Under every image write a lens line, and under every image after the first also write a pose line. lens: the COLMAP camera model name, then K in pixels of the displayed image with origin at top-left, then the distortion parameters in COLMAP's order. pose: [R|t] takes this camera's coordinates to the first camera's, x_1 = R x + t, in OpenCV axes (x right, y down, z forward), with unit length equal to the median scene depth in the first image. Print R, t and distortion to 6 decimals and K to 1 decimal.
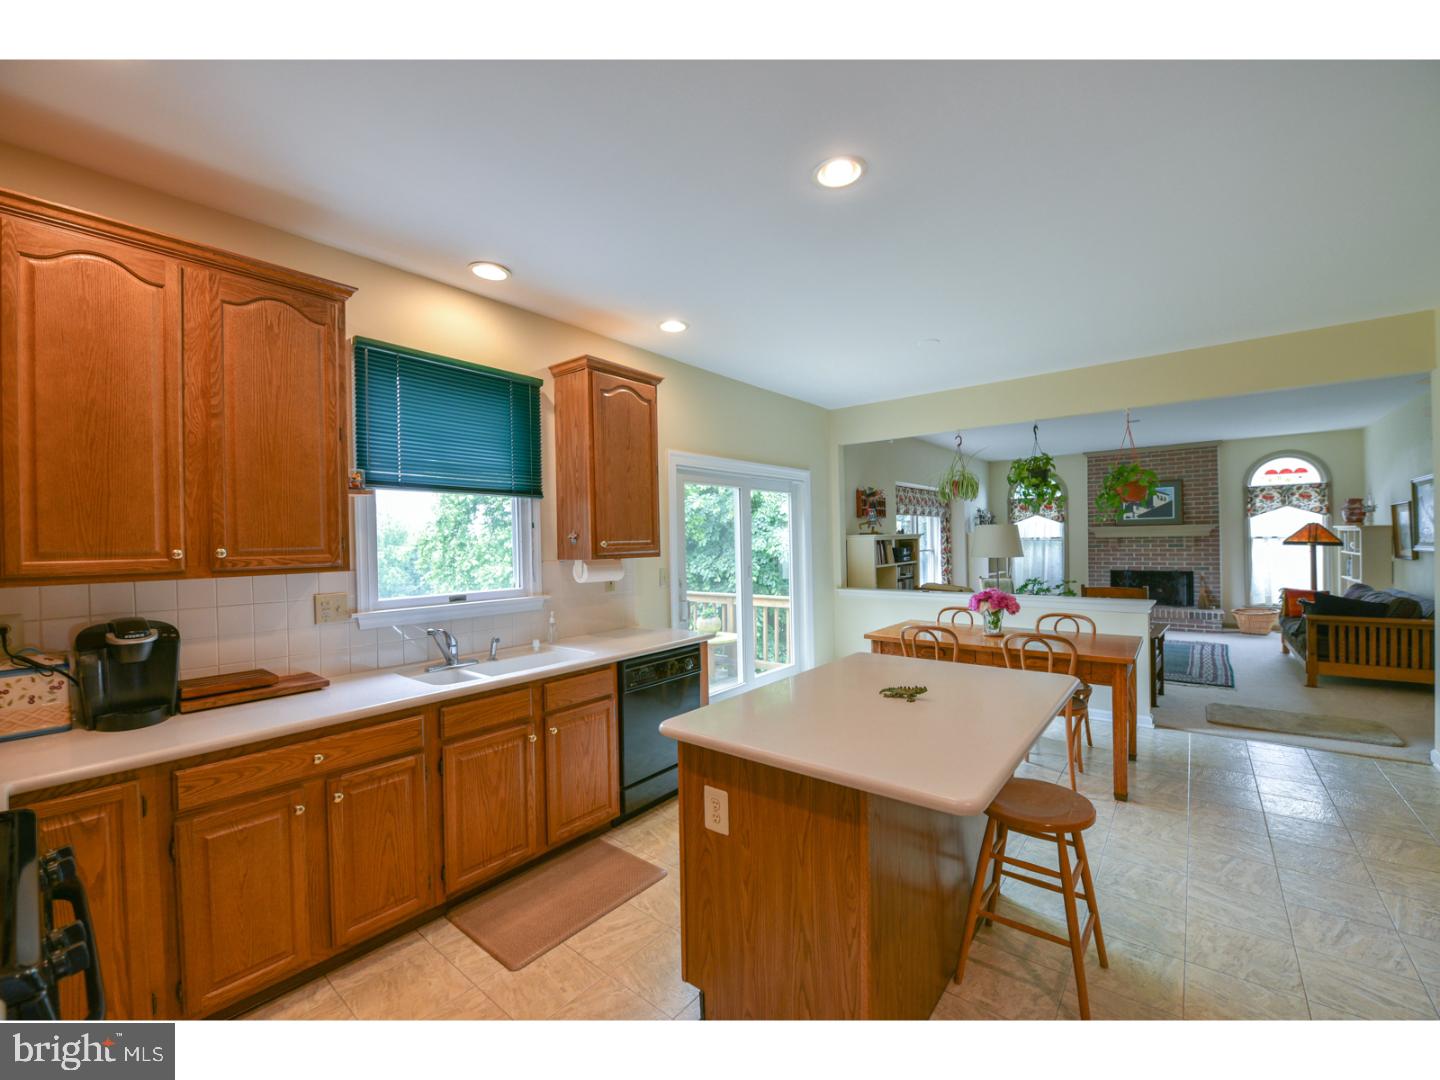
lens RADIAL K [[588.0, 0, 730.6], [0, 588.0, 543.1], [0, 0, 1]] dist [-0.012959, -0.000595]
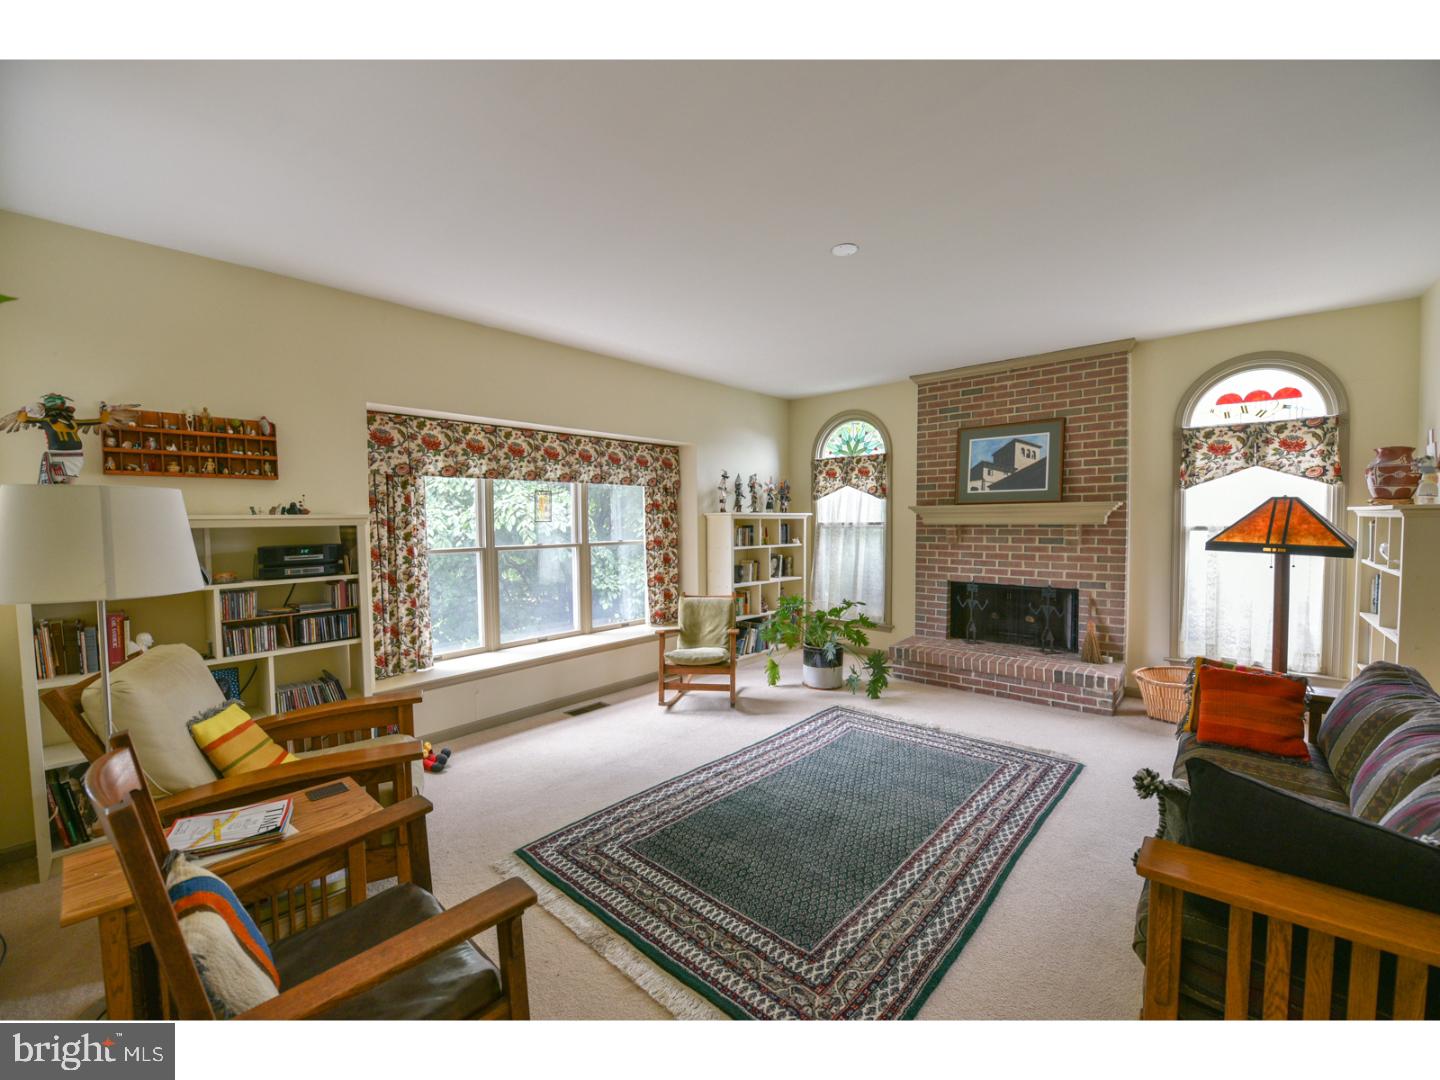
lens RADIAL K [[578.4, 0, 730.6], [0, 578.4, 547.5], [0, 0, 1]] dist [-0.022800, -0.000434]
pose [[0.998442, 0.012818, -0.054315, 0.537552], [-0.010454, 0.998995, 0.043577, -0.010879], [0.054819, -0.042941, 0.997572, 0.490000]]
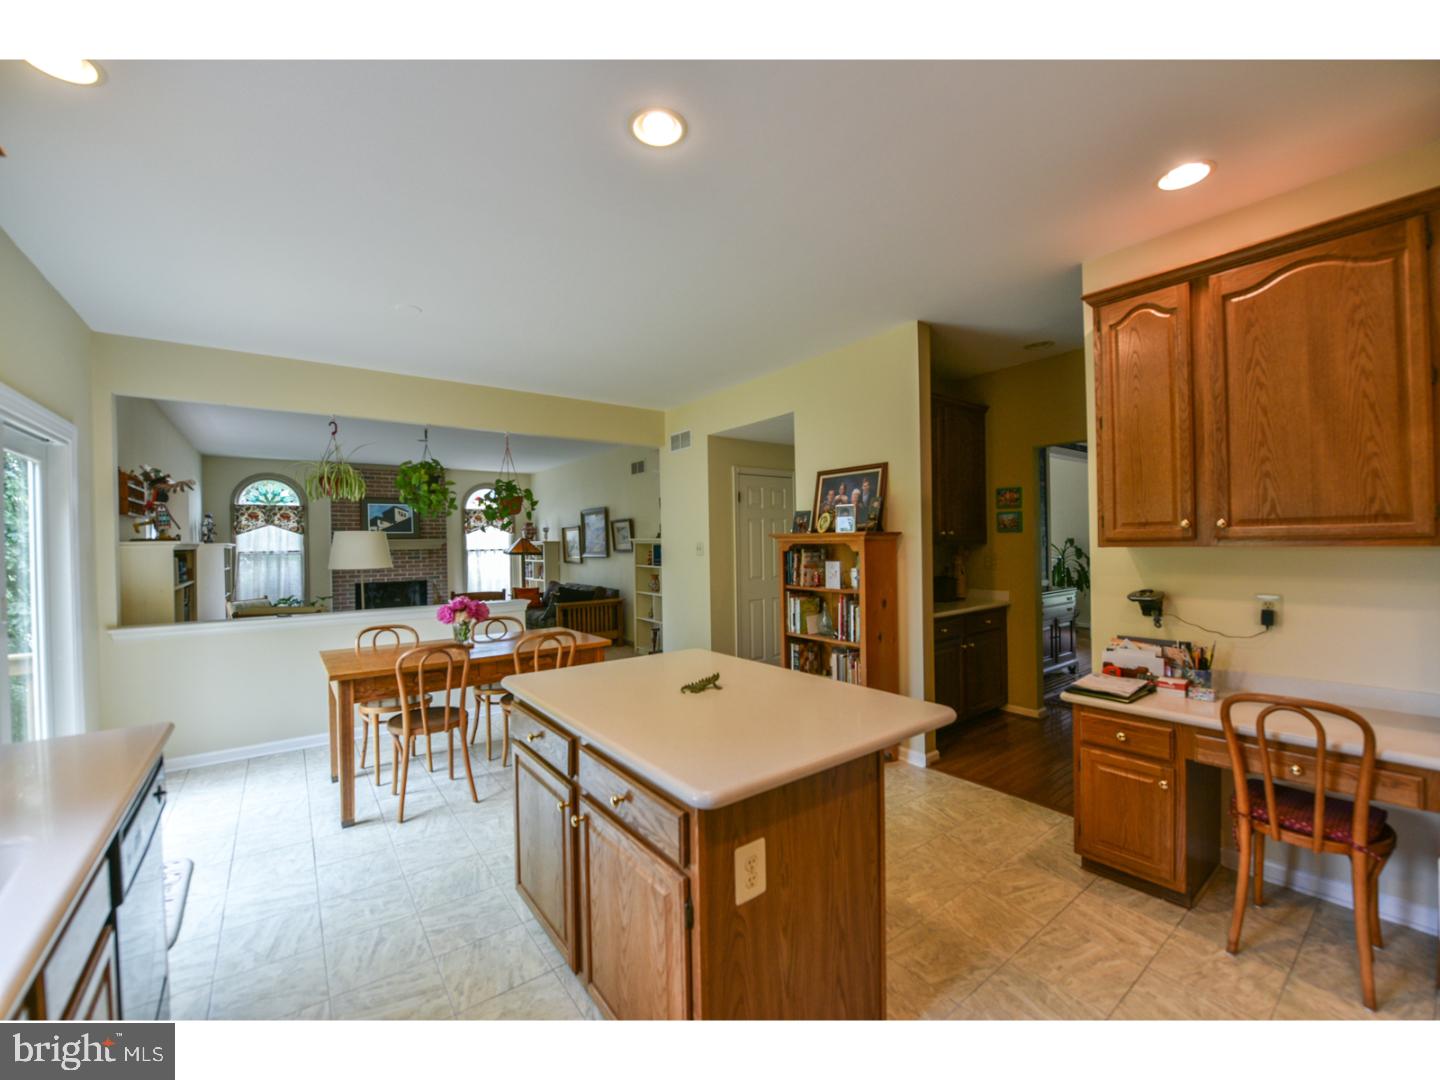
lens RADIAL K [[578.4, 0, 723.7], [0, 578.4, 544.0], [0, 0, 1]] dist [-0.022800, -0.000434]
pose [[0.240138, 0.011820, 0.970667, -0.167010], [0.018197, 0.999695, -0.016675, 0.007670], [-0.970568, 0.021667, 0.239850, 0.182045]]
